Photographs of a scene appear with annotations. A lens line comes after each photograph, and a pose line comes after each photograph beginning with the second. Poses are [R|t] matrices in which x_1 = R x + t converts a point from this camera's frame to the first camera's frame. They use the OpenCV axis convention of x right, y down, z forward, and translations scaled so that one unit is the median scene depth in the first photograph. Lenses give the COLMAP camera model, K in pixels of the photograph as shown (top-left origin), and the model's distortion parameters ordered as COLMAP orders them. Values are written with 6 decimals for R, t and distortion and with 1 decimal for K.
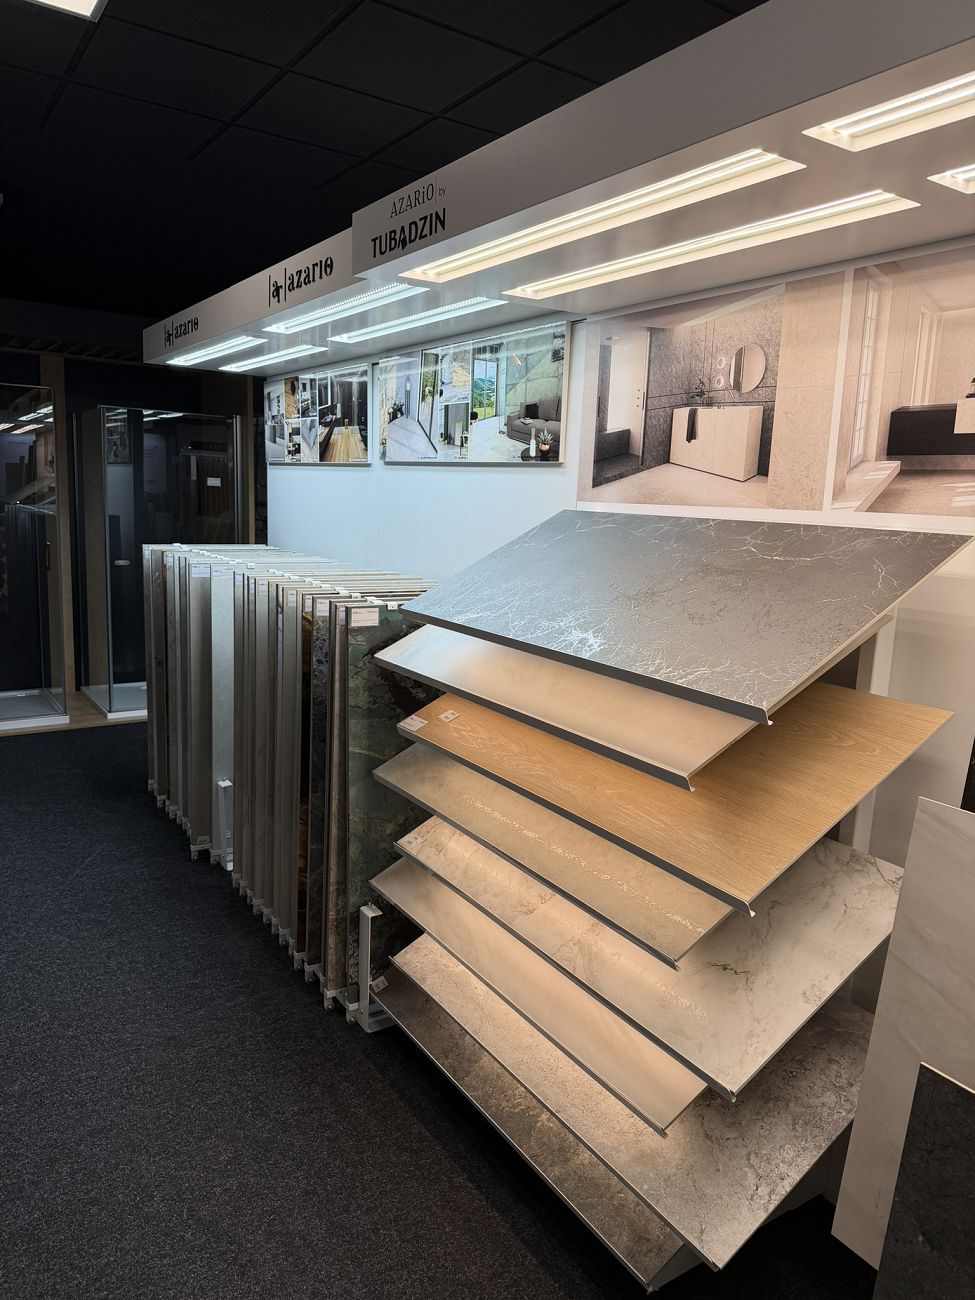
lens RADIAL K [[933.2, 0, 478.7], [0, 933.2, 648.6], [0, 0, 1]] dist [0.175503, -0.337557]
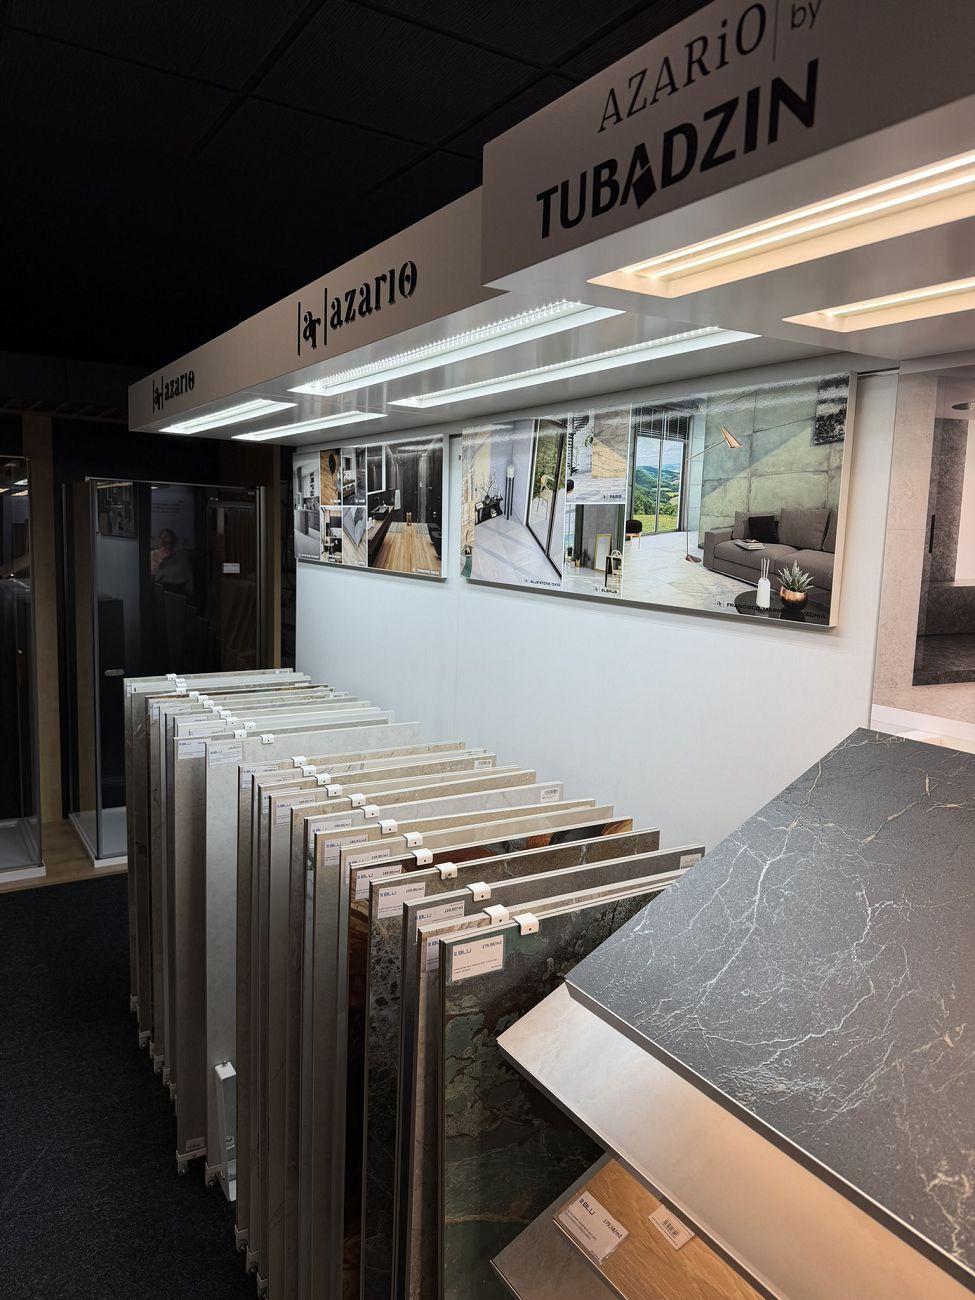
lens RADIAL K [[933.2, 0, 478.7], [0, 933.2, 648.6], [0, 0, 1]] dist [0.175503, -0.337557]
pose [[0.999510, -0.003052, -0.031165, -0.081935], [0.001786, 0.999175, -0.040564, -0.138803], [0.031263, 0.040489, 0.998691, 0.383556]]
